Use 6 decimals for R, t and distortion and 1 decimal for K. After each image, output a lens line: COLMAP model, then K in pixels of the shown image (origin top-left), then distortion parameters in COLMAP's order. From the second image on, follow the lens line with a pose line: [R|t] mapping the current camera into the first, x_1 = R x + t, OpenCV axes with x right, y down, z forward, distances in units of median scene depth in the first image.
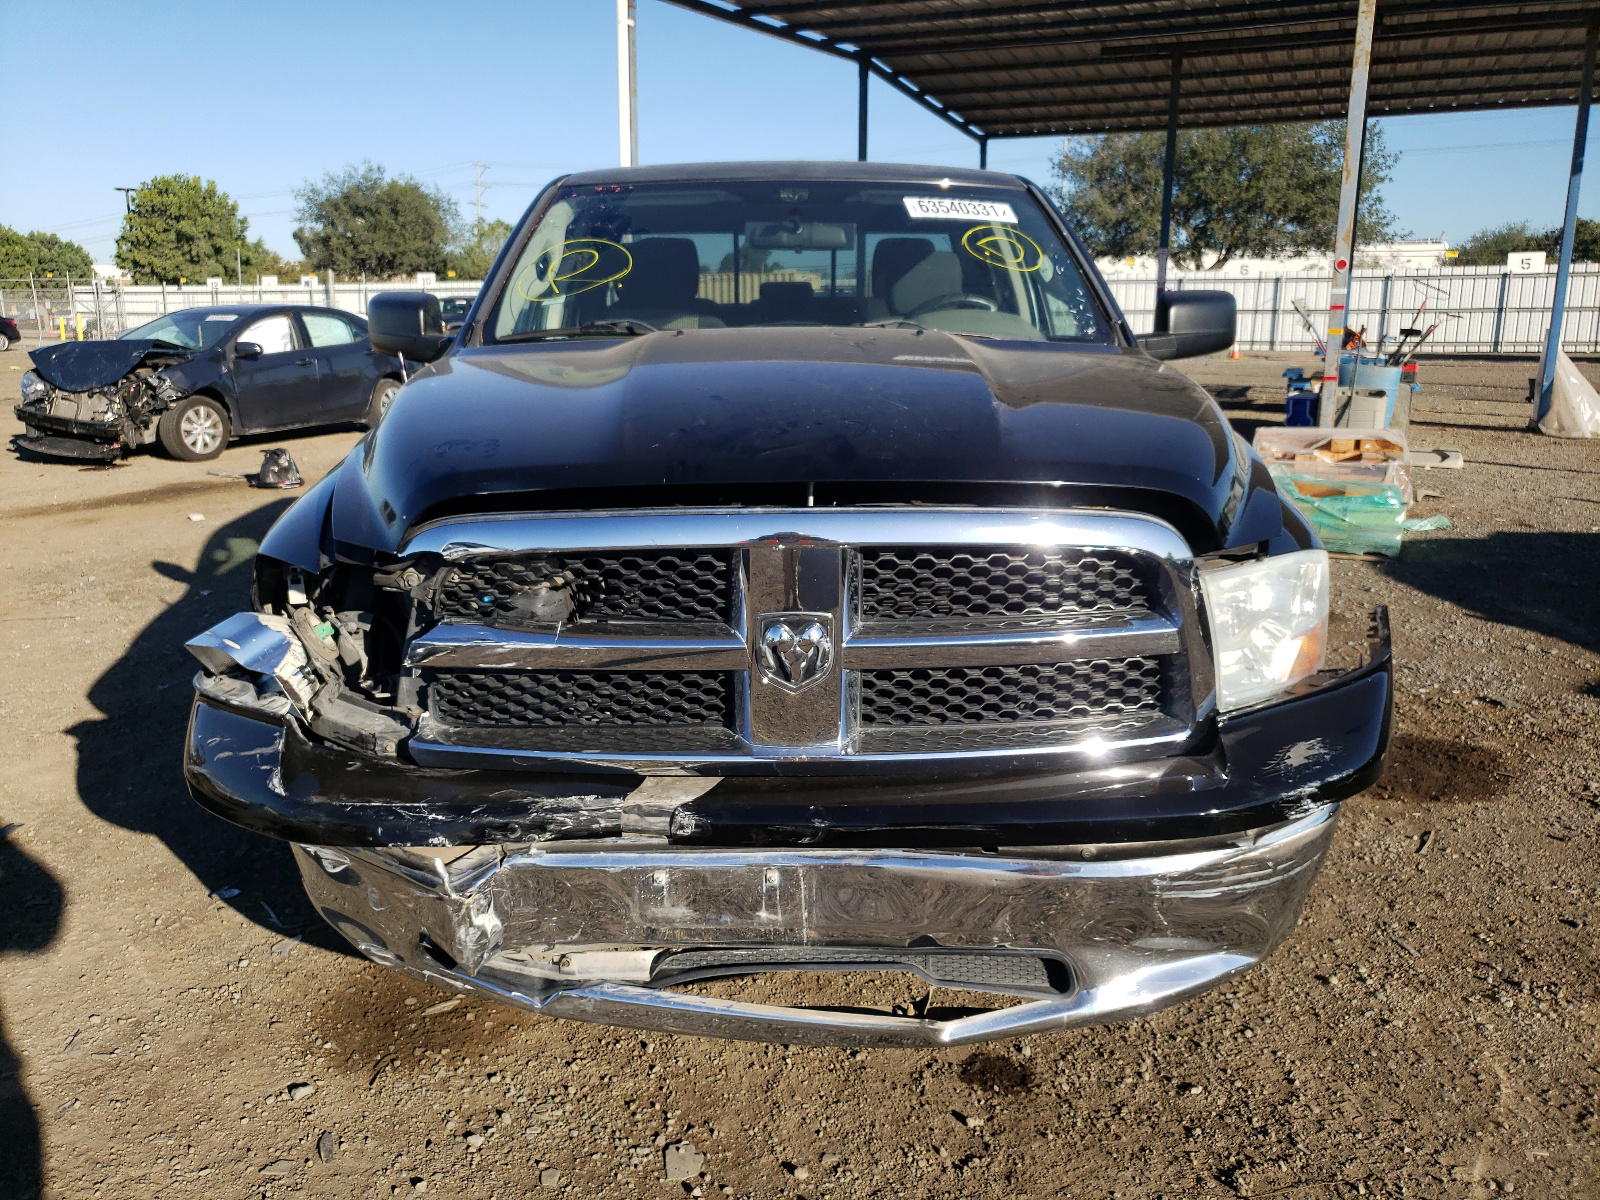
lens RADIAL K [[1211.3, 0, 800.0], [0, 1211.3, 600.0], [0, 0, 1]] dist [0.039723, 0.000616]
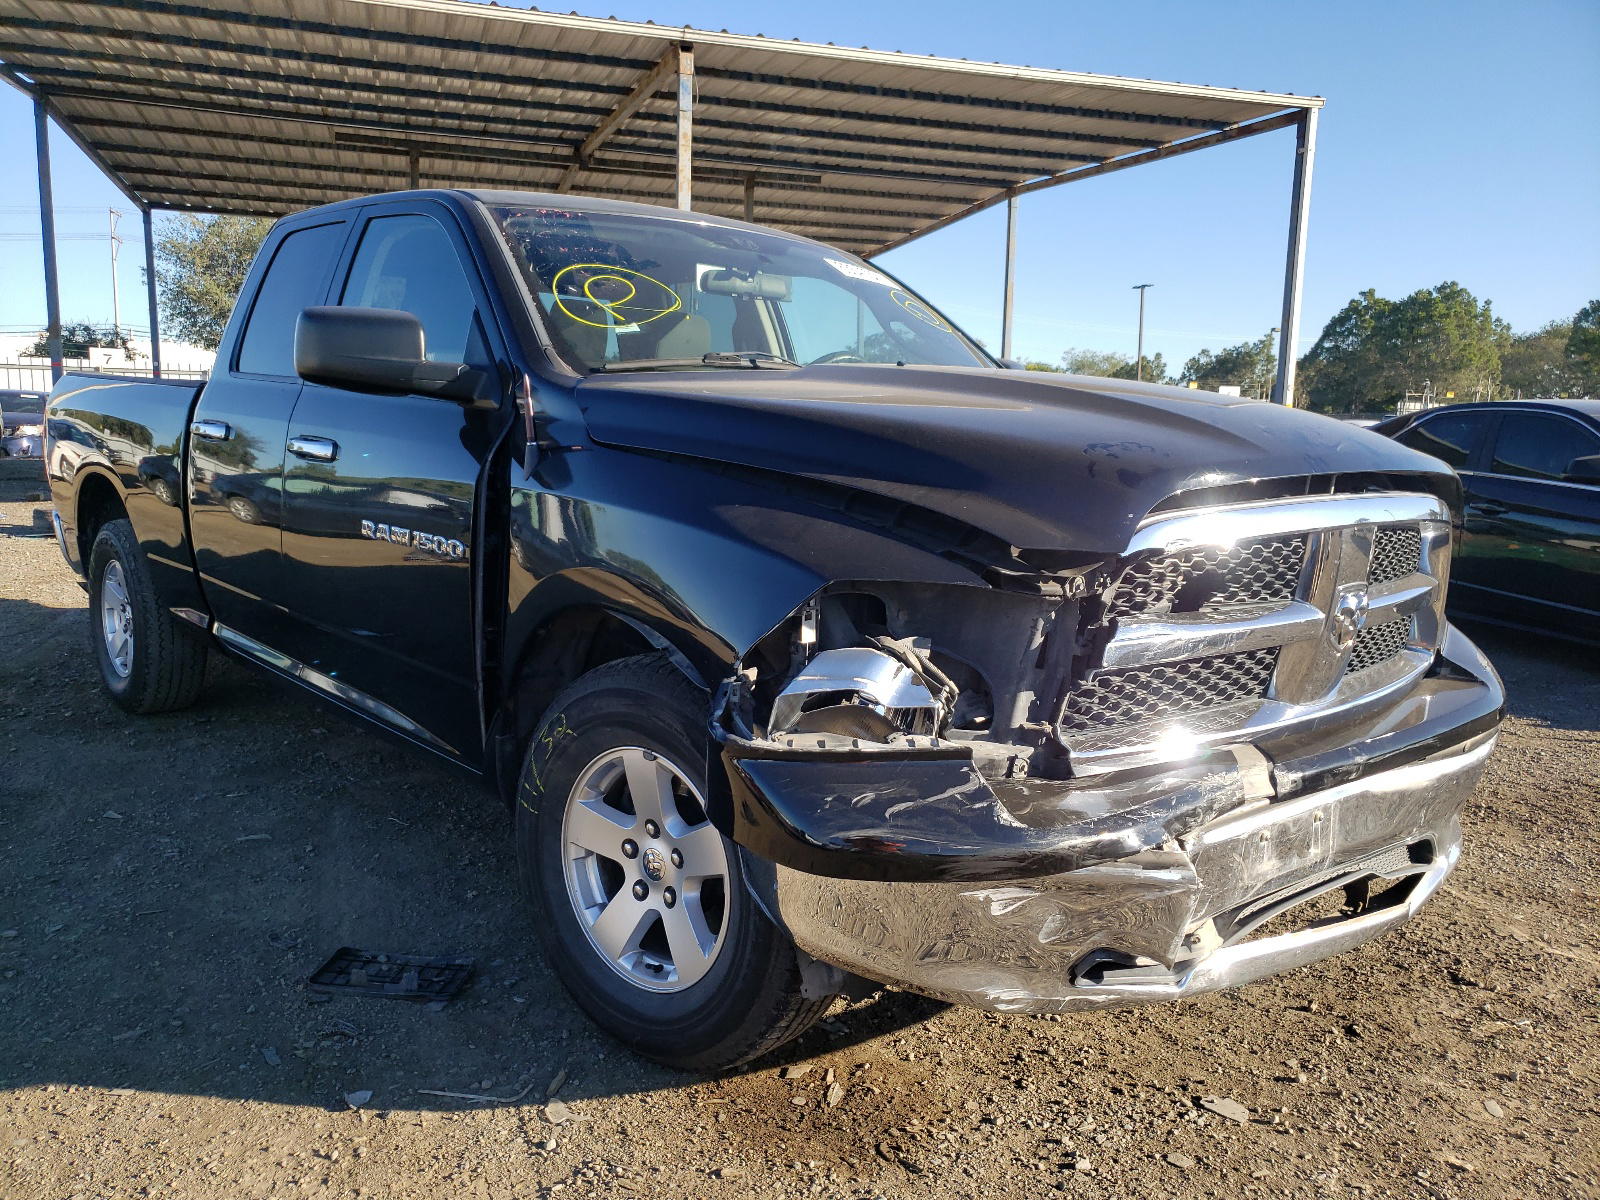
lens RADIAL K [[1246.9, 0, 800.3], [0, 1246.9, 626.1], [0, 0, 1]] dist [0.003074, -0.000911]
pose [[0.759279, -0.081892, 0.645592, -0.758212], [0.123696, 0.992126, -0.019630, 0.005303], [-0.638901, 0.094762, 0.763430, 0.251326]]
